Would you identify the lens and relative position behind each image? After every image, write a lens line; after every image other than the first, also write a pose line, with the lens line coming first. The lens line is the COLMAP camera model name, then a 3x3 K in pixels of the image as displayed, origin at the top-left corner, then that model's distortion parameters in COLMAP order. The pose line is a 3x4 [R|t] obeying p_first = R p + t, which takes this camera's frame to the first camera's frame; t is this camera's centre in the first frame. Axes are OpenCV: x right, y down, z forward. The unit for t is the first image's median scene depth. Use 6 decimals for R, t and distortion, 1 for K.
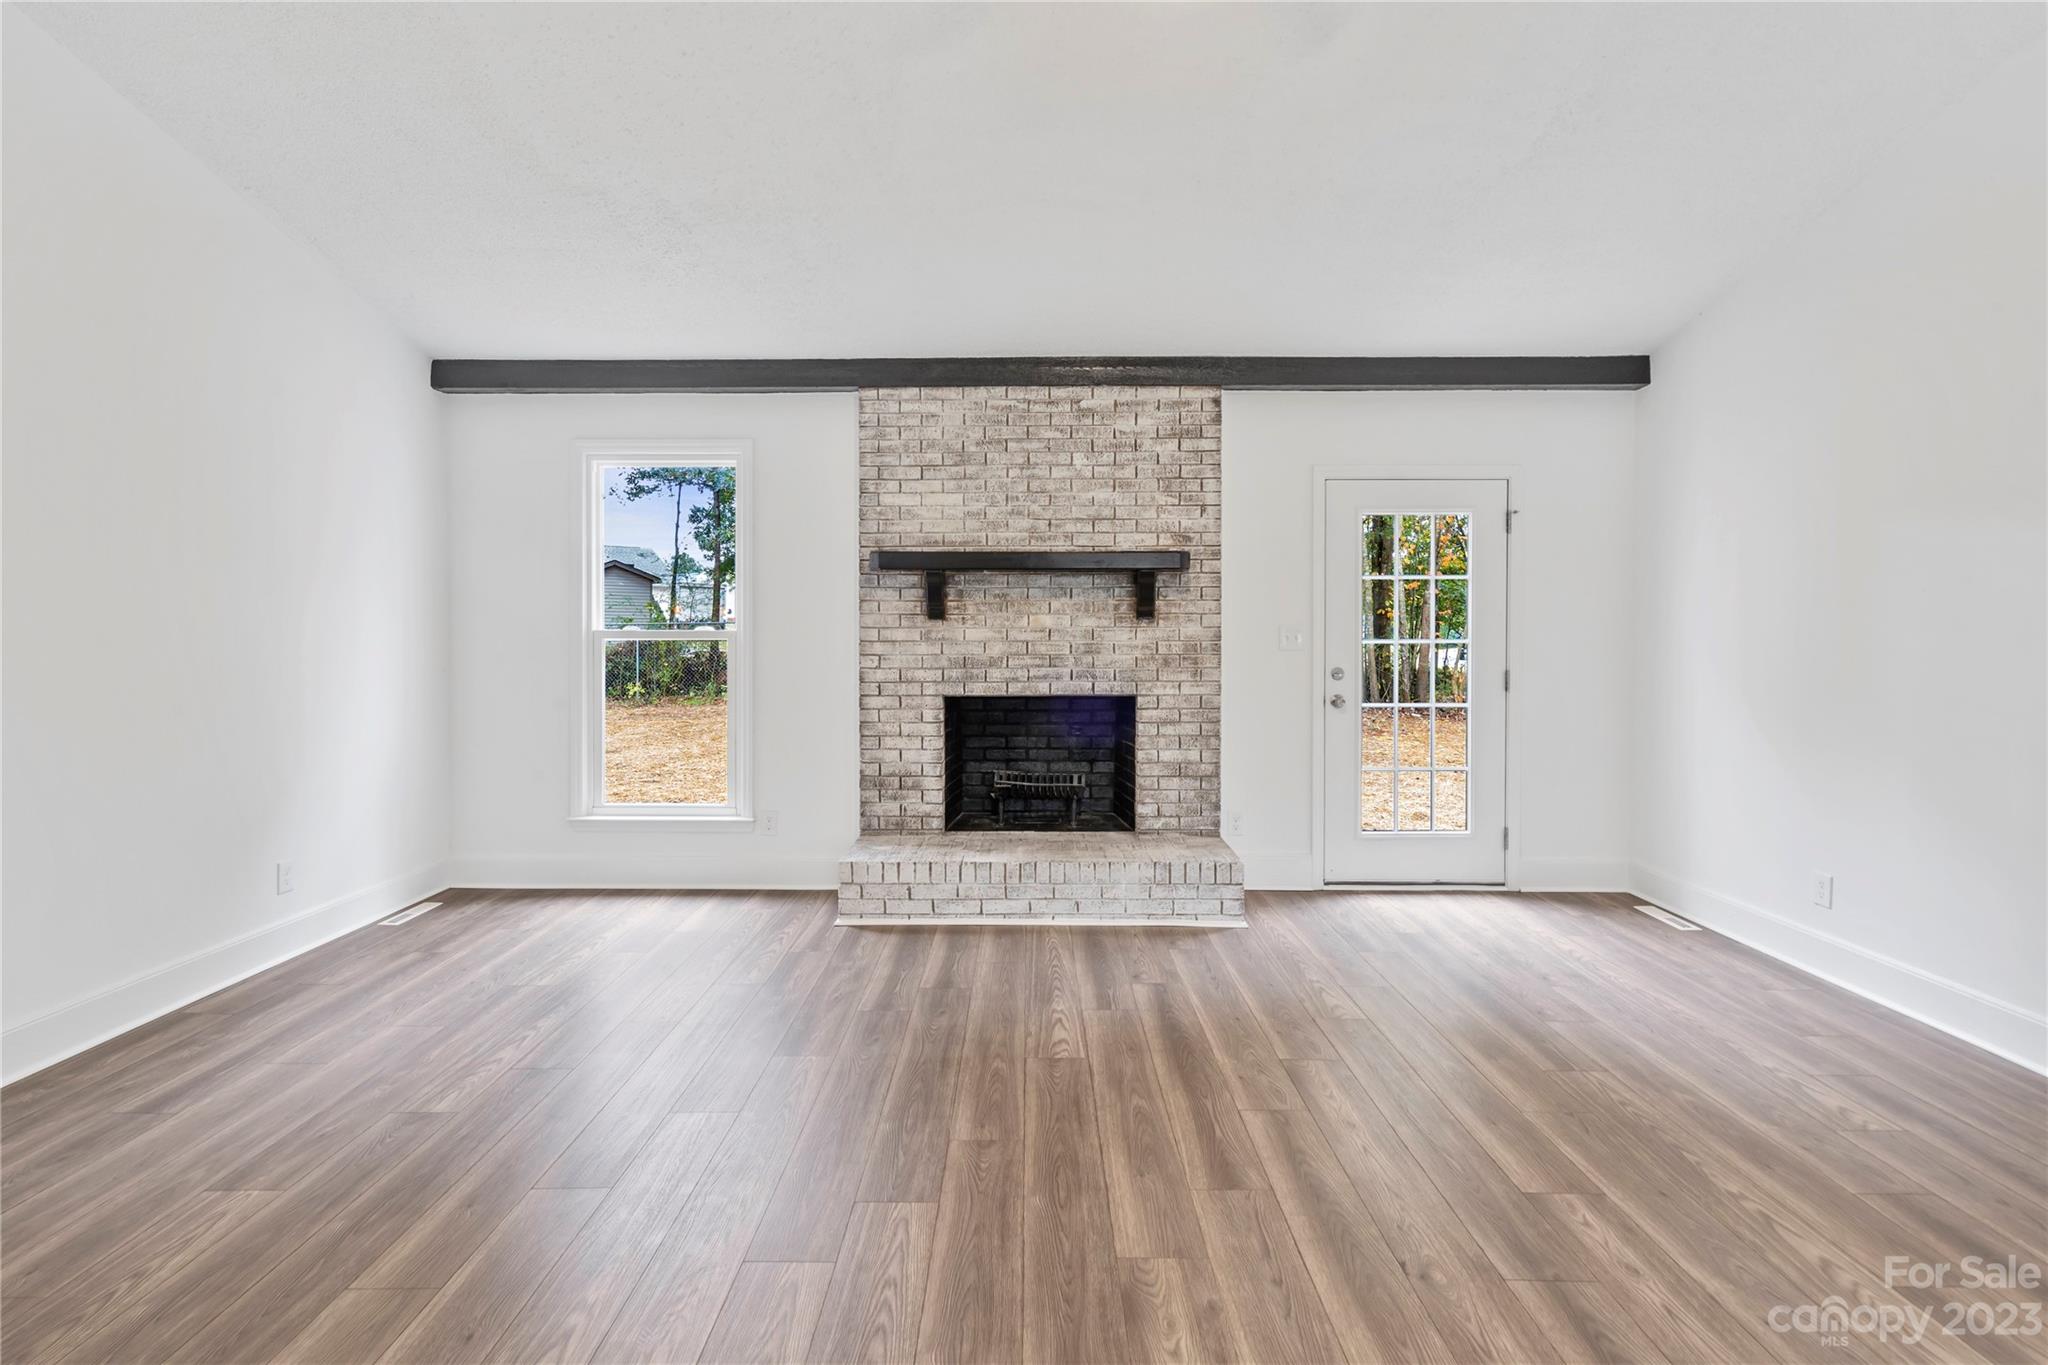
lens RADIAL K [[956.6, 0, 1023.1], [0, 956.6, 643.4], [0, 0, 1]] dist [-0.000309, 0.000310]
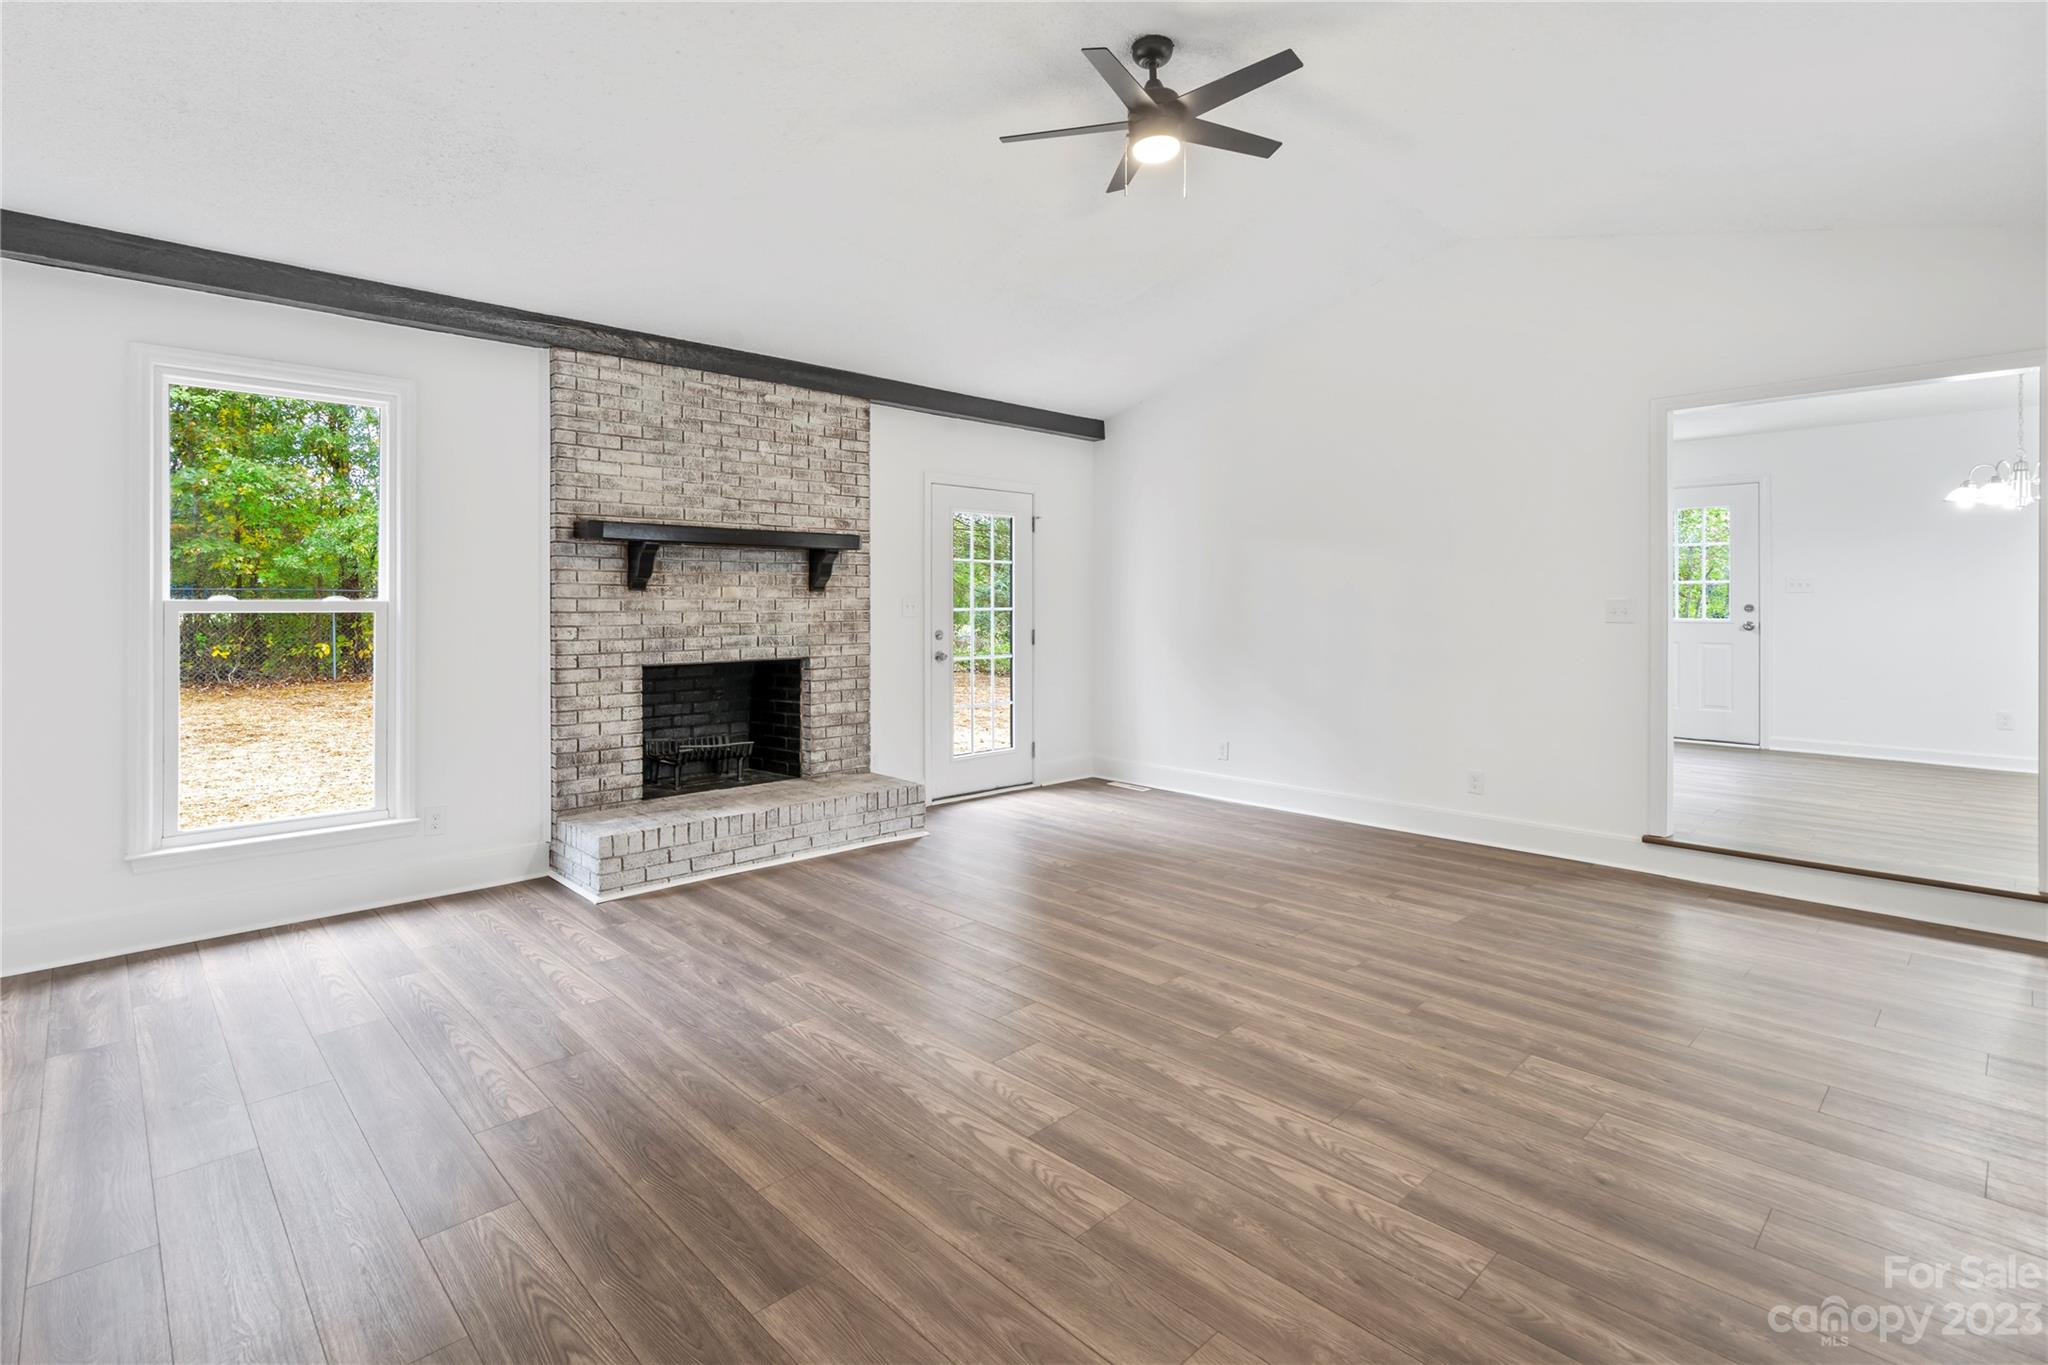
lens RADIAL K [[976.9, 0, 1012.2], [0, 976.9, 601.8], [0, 0, 1]] dist [-0.003860, 0.009665]
pose [[0.720010, 0.000103, 0.693963, -0.519896], [0.009519, 0.999904, -0.010025, 0.001262], [-0.693898, 0.013824, 0.719940, -0.013683]]
